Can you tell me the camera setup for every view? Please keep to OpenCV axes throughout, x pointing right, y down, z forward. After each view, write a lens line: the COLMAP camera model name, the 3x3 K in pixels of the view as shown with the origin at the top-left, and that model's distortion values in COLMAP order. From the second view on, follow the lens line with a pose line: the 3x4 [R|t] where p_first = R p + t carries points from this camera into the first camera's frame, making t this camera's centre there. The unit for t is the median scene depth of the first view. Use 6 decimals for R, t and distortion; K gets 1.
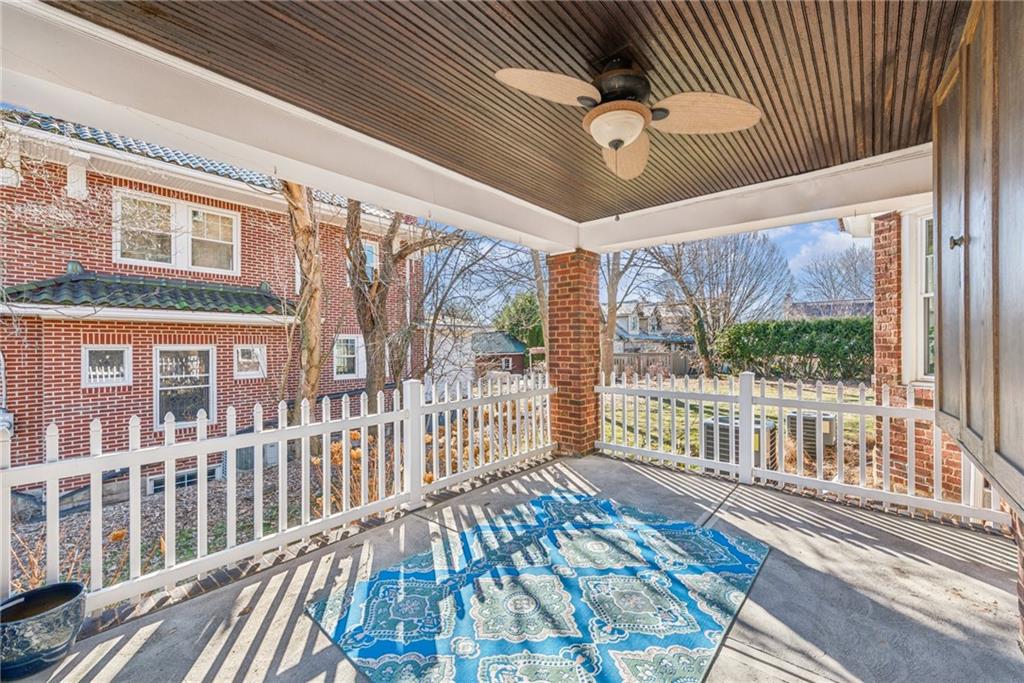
lens RADIAL K [[414.7, 0, 516.4], [0, 414.7, 345.4], [0, 0, 1]] dist [0.013837, -0.001440]
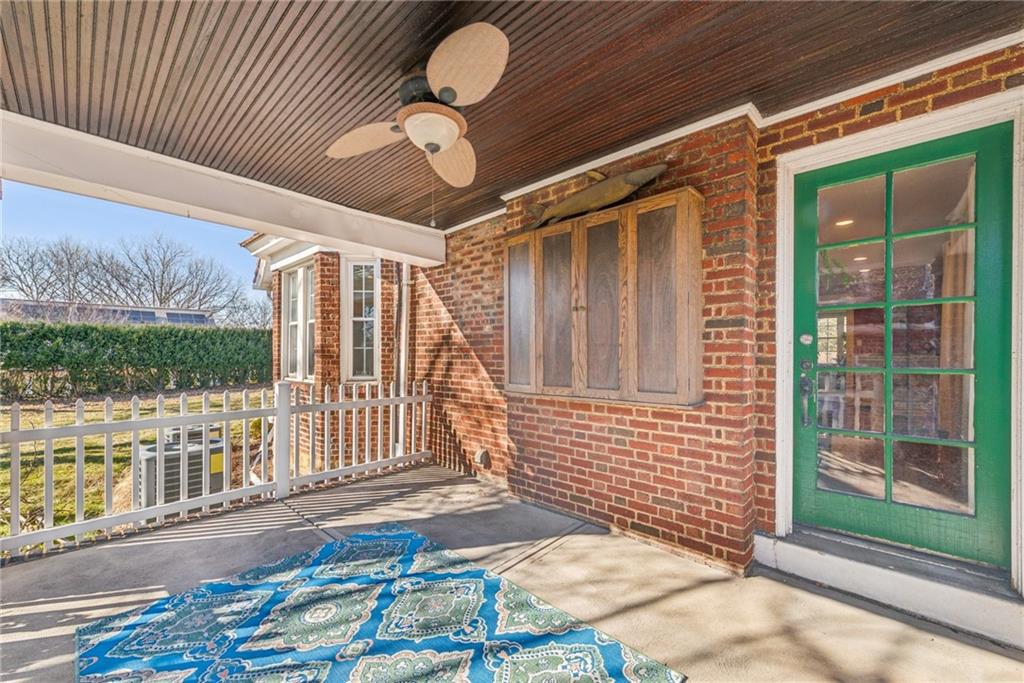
lens RADIAL K [[414.7, 0, 521.1], [0, 414.7, 355.9], [0, 0, 1]] dist [0.013837, -0.001440]
pose [[0.020047, -0.003991, 0.999791, -0.436034], [0.003447, 0.999986, 0.003923, 0.001088], [-0.999793, 0.003368, 0.020061, 0.458917]]
